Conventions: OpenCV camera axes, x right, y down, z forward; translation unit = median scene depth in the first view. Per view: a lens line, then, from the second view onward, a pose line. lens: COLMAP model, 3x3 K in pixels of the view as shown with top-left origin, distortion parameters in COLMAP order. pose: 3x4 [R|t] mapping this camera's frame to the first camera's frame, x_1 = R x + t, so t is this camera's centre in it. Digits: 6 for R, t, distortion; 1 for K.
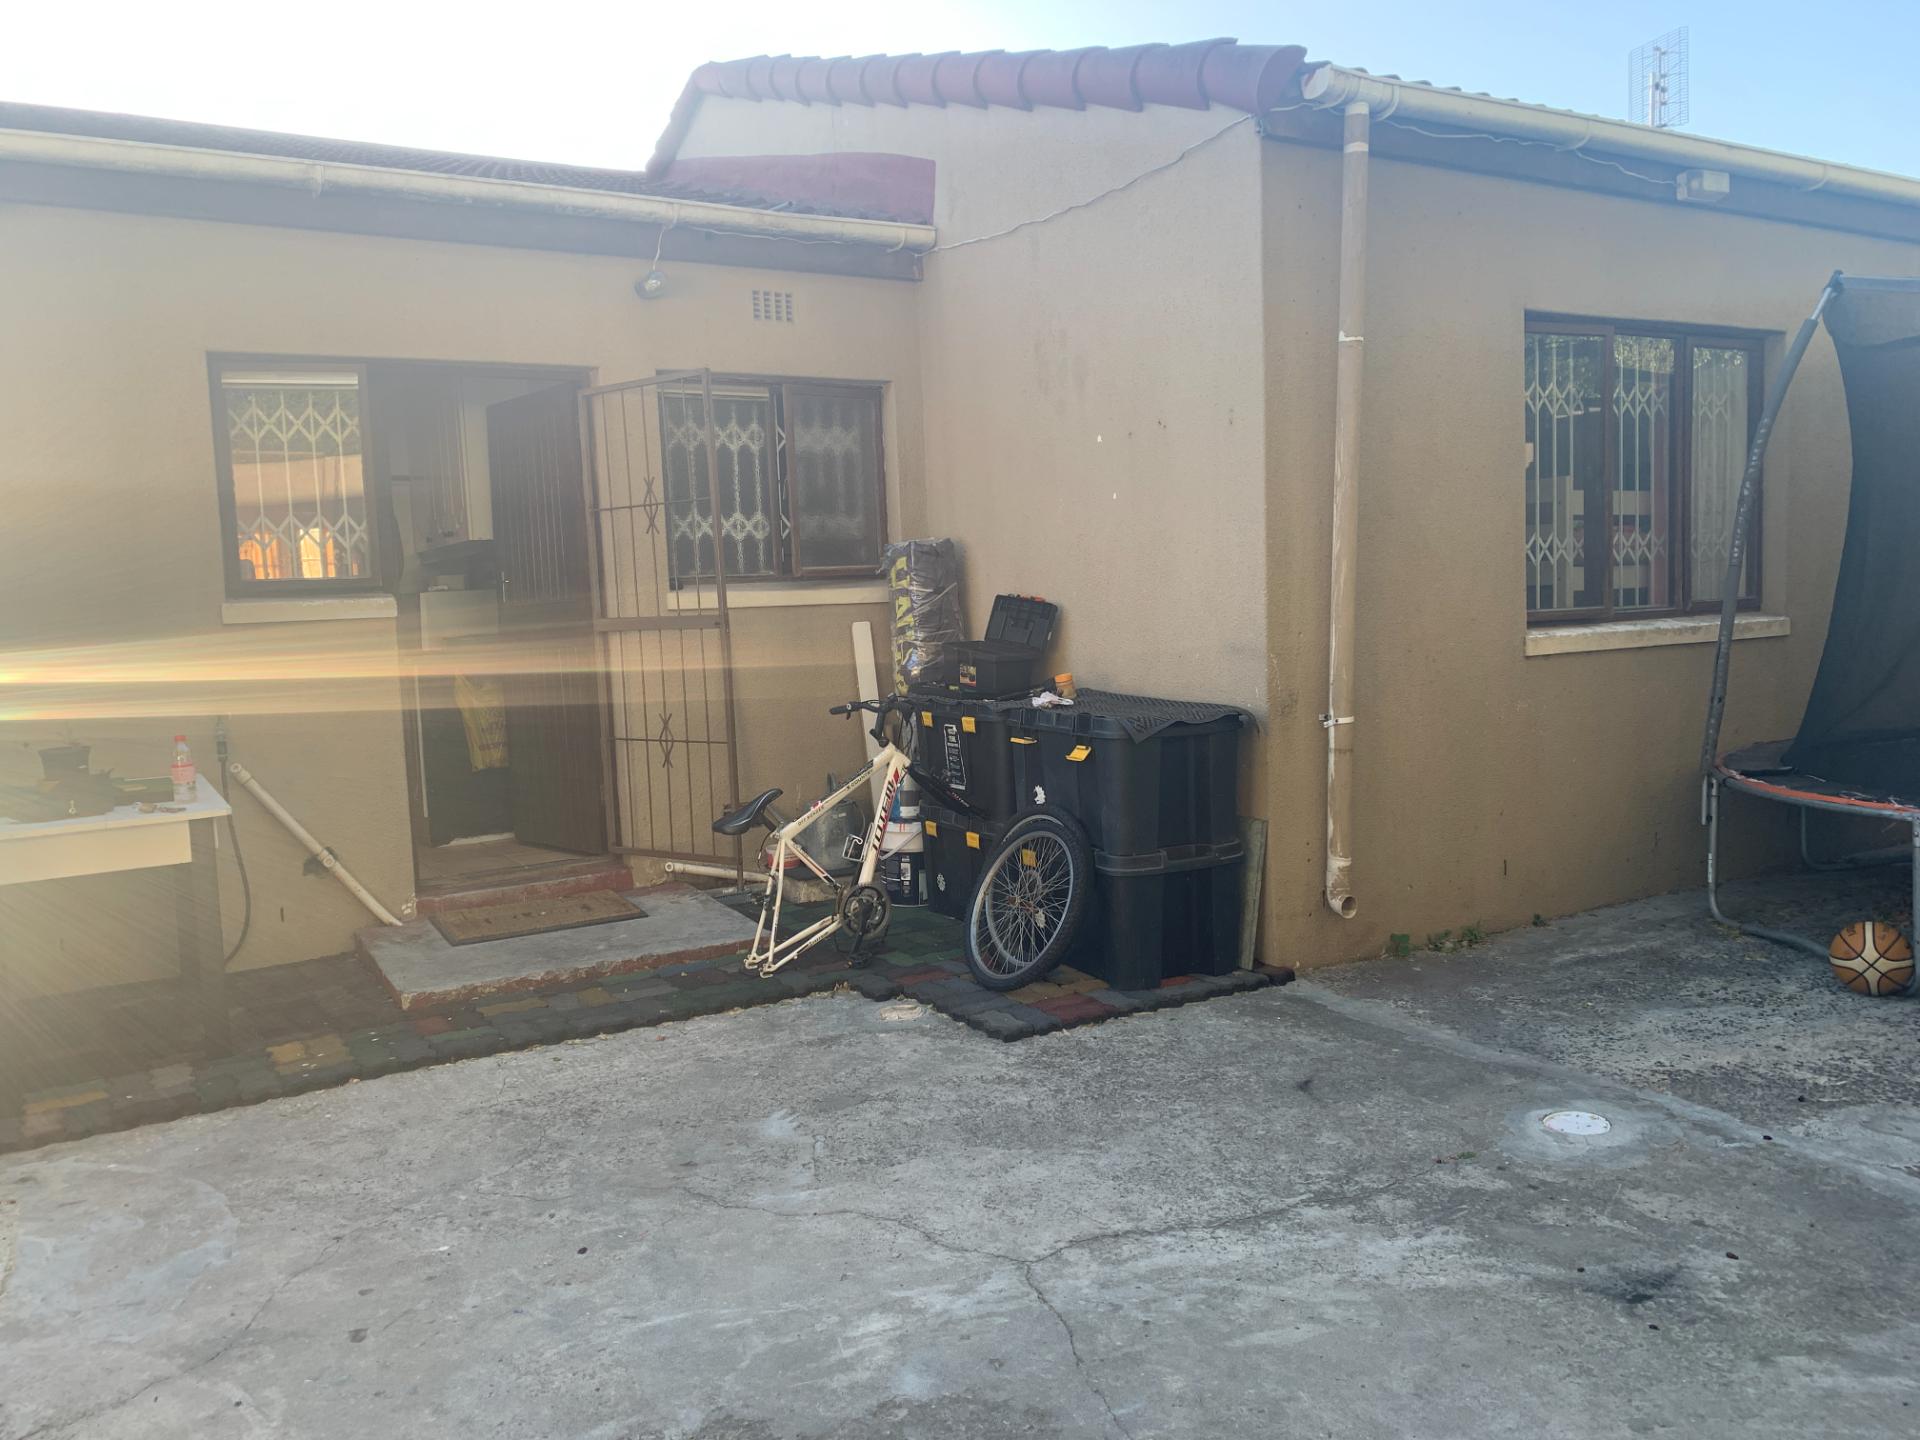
lens RADIAL K [[1470.4, 0, 948.9], [0, 1470.4, 720.8], [0, 0, 1]] dist [0.001728, -0.002218]
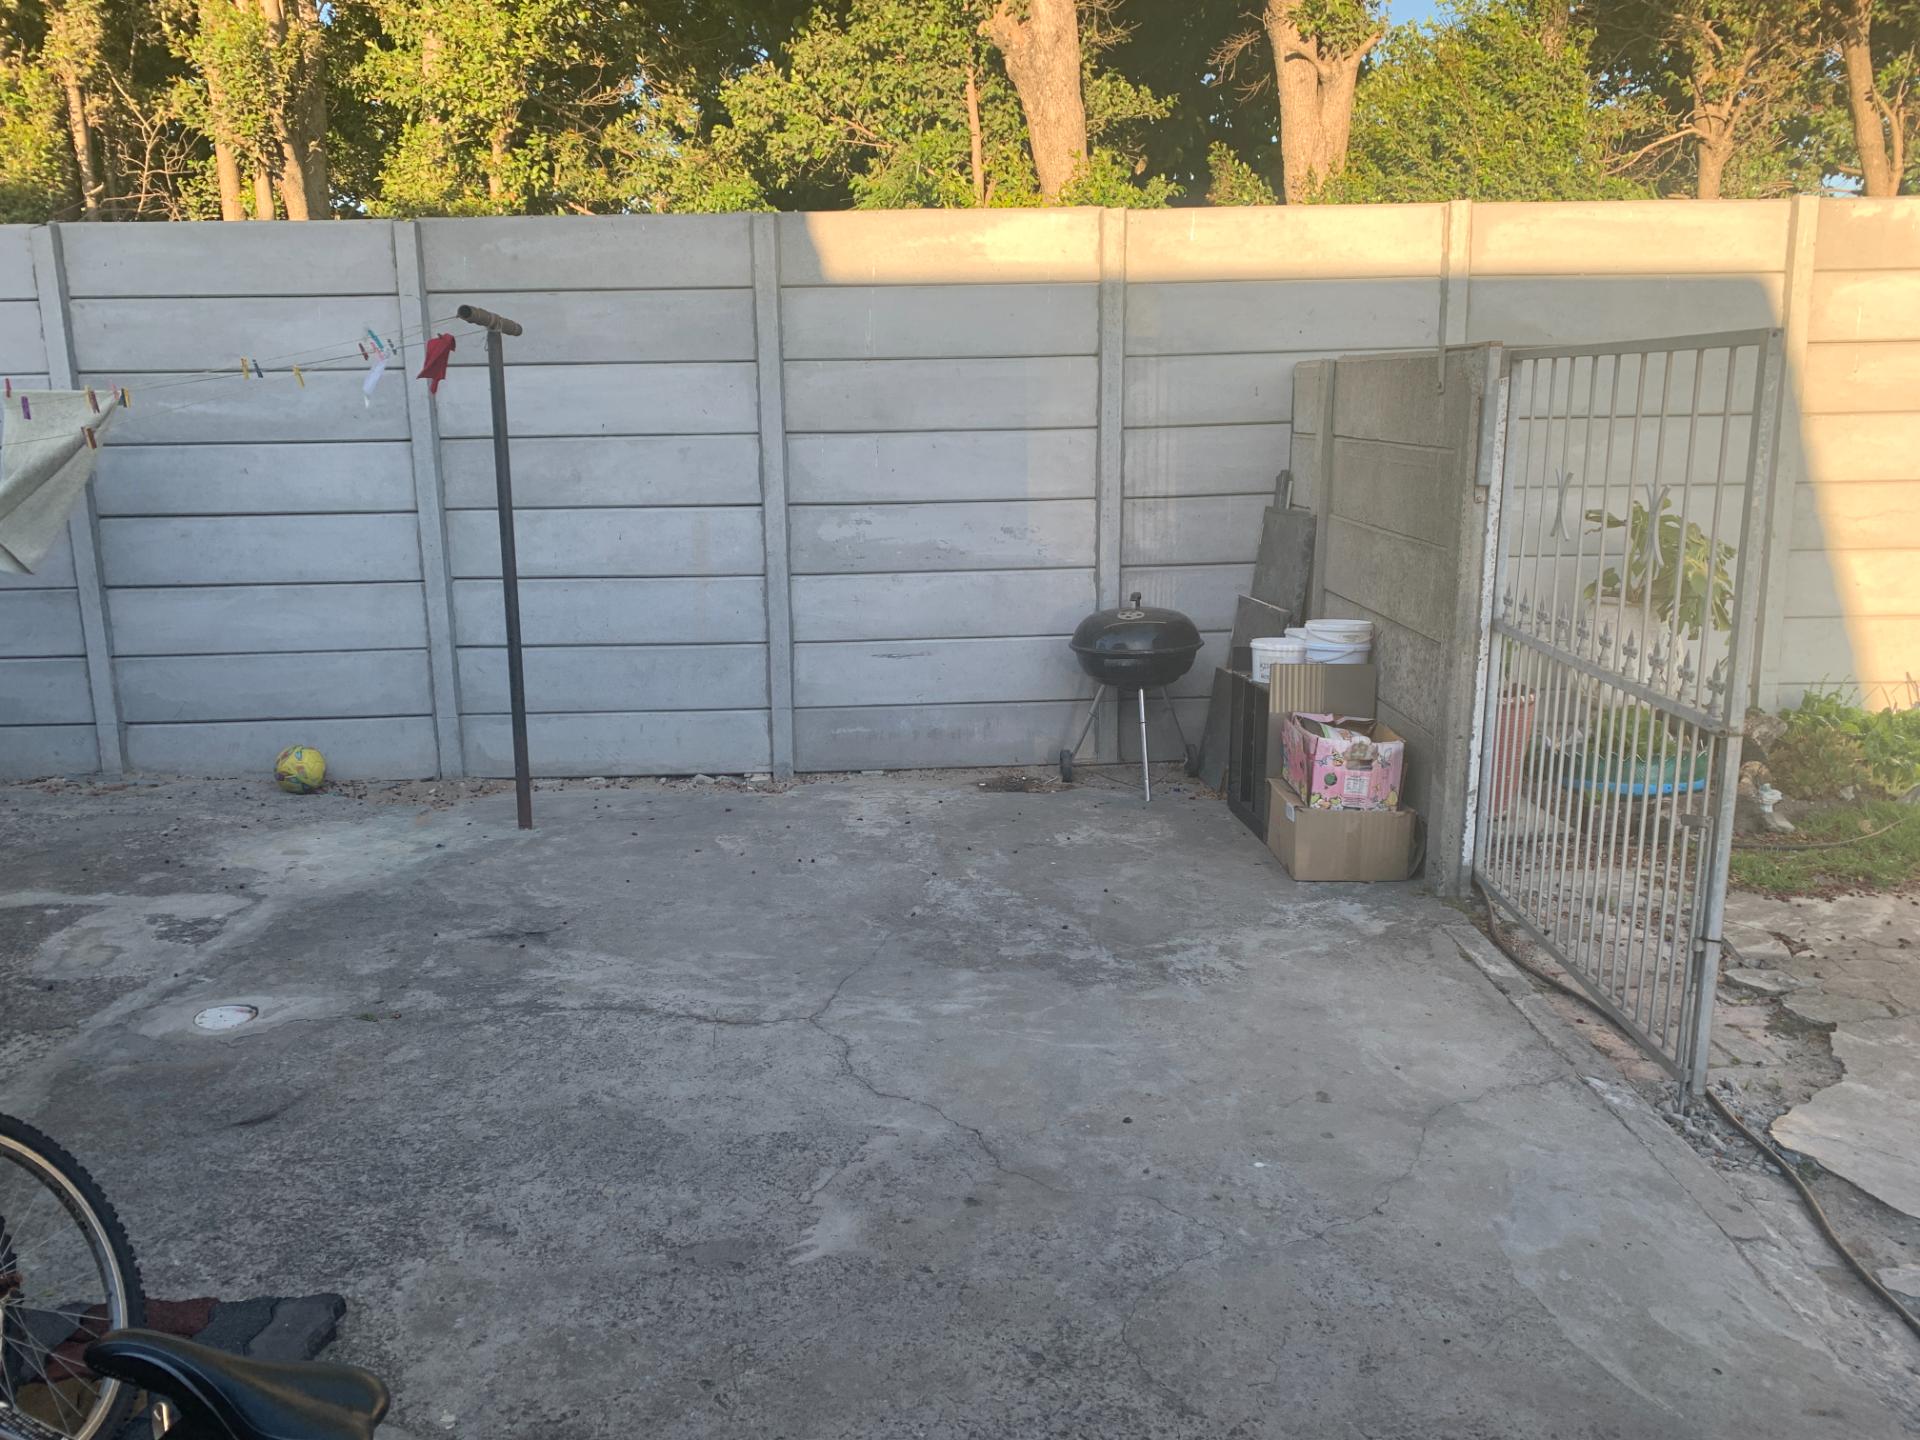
lens RADIAL K [[1480.1, 0, 950.6], [0, 1480.1, 693.8], [0, 0, 1]] dist [0.023119, -0.006178]
pose [[-0.879511, -0.043261, 0.473909, -0.535016], [0.084503, 0.965836, 0.244992, -0.171754], [-0.468317, 0.255520, -0.845807, 1.603648]]
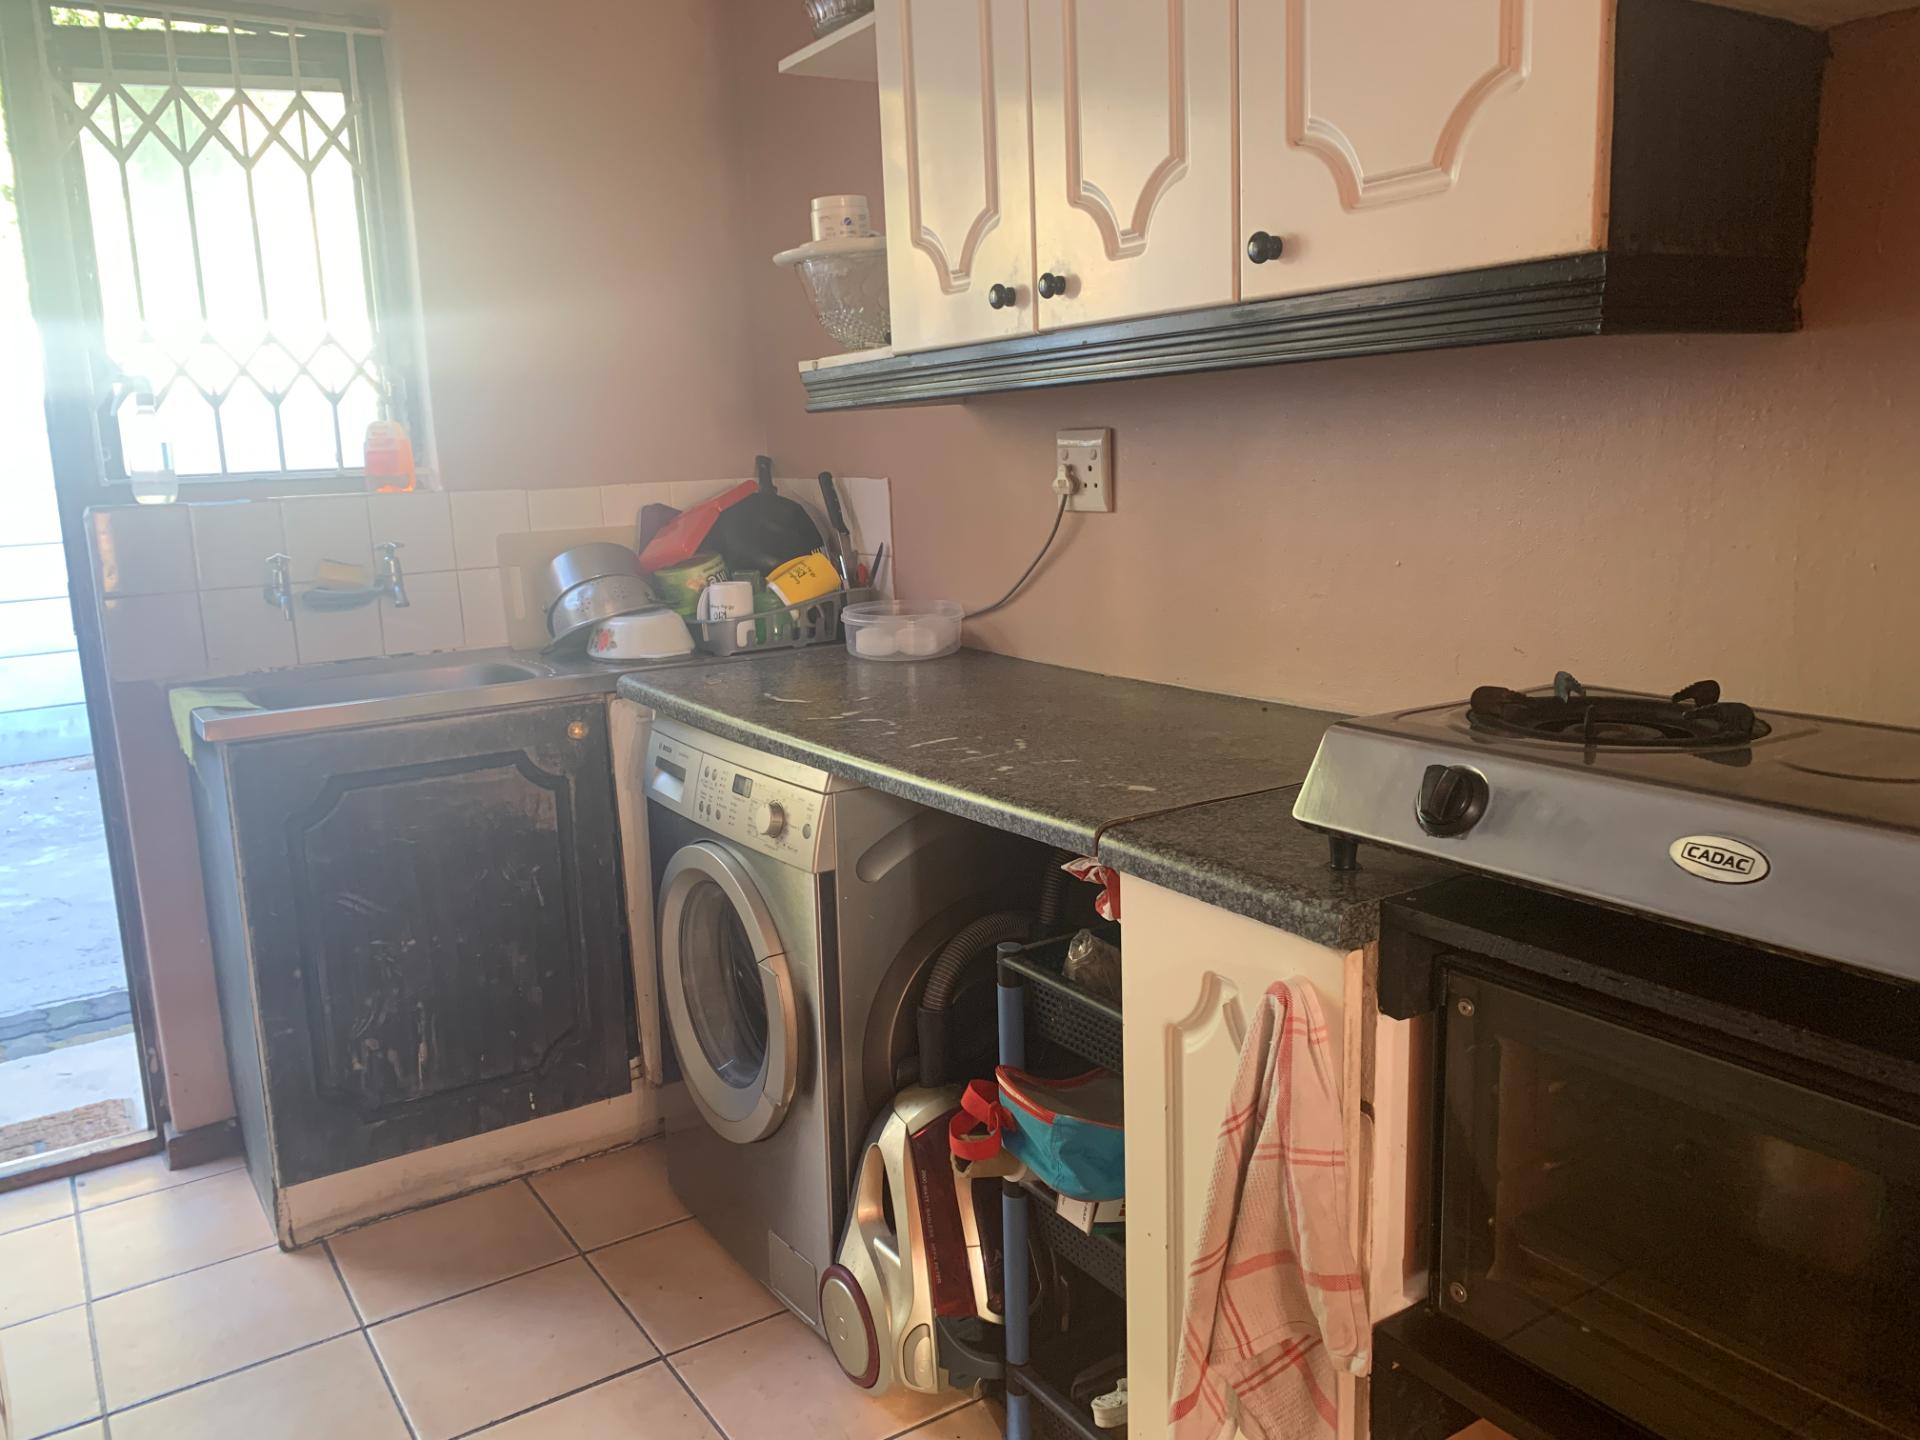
lens RADIAL K [[1460.3, 0, 954.5], [0, 1460.3, 725.9], [0, 0, 1]] dist [0.004565, -0.002695]
pose [[-0.995635, 0.082695, -0.043282, -0.996386], [0.067921, 0.959977, 0.271720, -0.210862], [0.064020, 0.267594, -0.961403, 2.349390]]
